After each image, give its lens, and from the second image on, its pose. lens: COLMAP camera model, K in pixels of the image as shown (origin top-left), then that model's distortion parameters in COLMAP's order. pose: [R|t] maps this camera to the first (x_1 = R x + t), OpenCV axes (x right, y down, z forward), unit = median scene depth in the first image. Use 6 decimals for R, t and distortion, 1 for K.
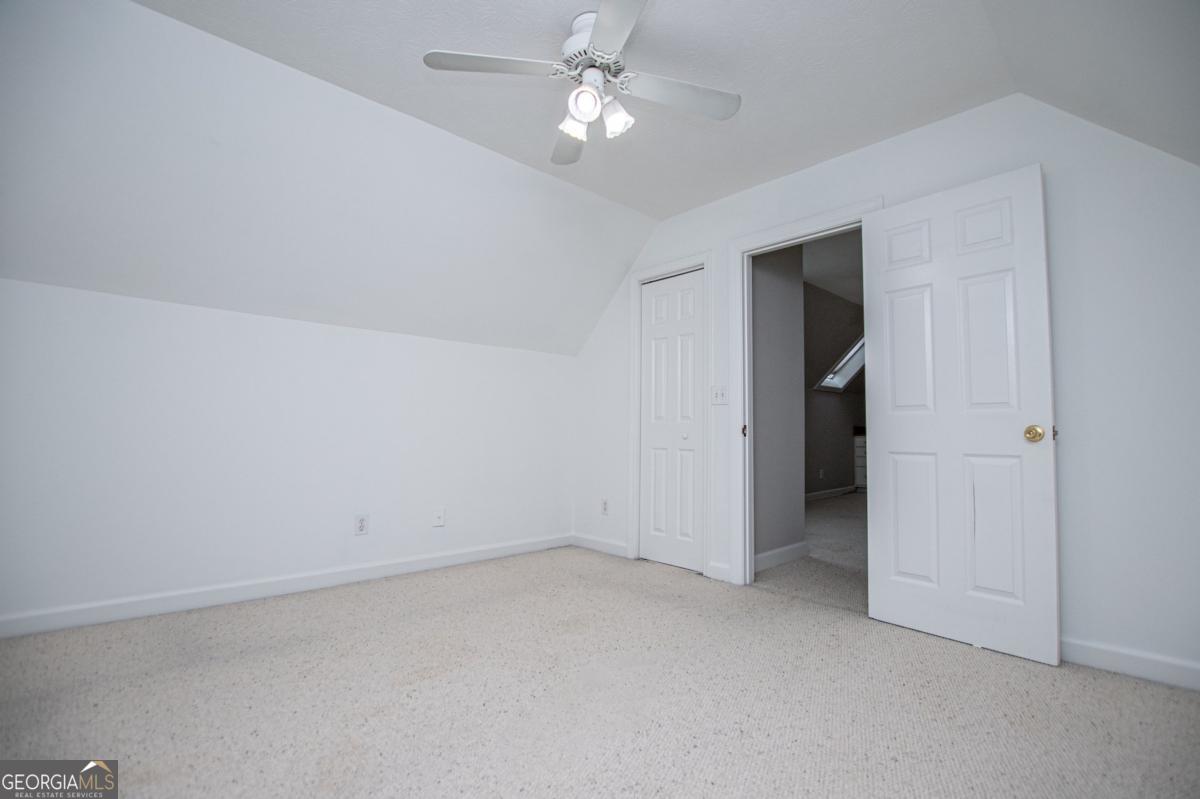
lens RADIAL K [[522.8, 0, 580.5], [0, 522.8, 402.4], [0, 0, 1]] dist [-0.001714, -0.000076]
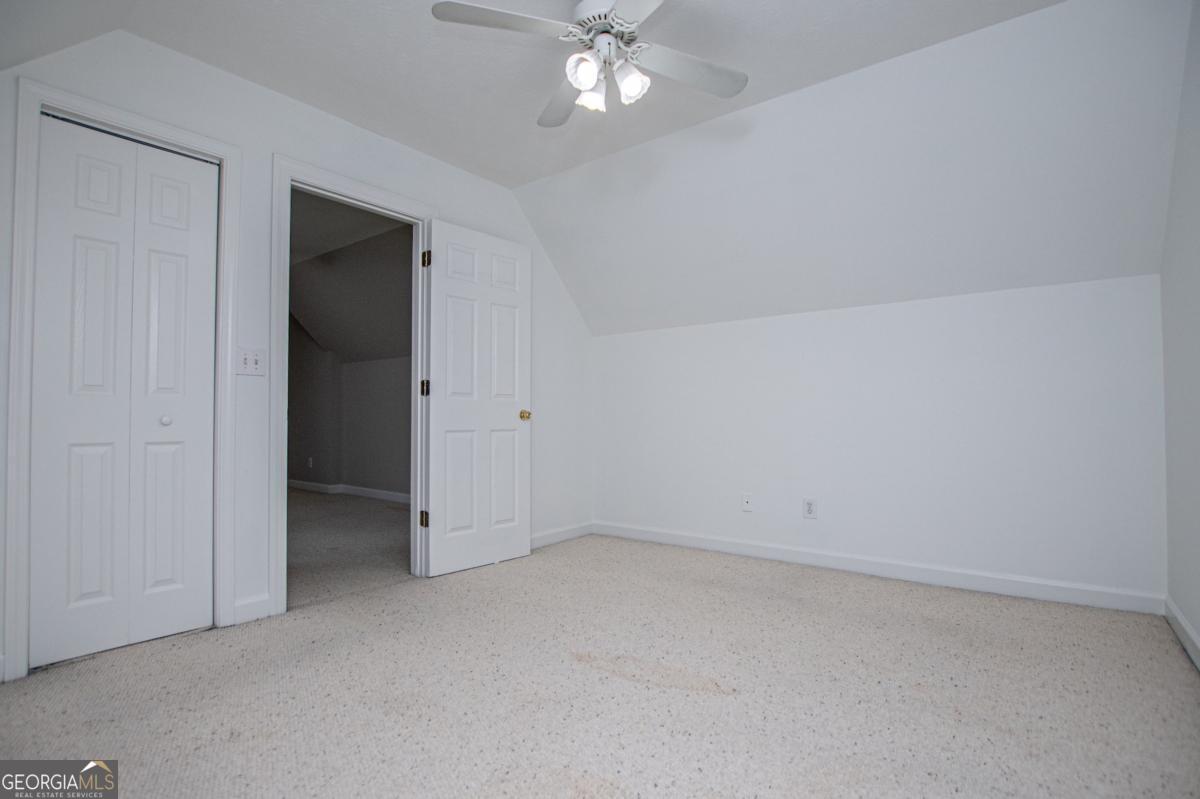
lens RADIAL K [[542.9, 0, 603.5], [0, 542.9, 404.4], [0, 0, 1]] dist [-0.002610, 0.001358]
pose [[-0.105601, 0.024037, 0.994118, -0.708158], [-0.048152, 0.998411, -0.029256, 0.060127], [-0.993242, -0.050958, -0.104276, 0.830190]]
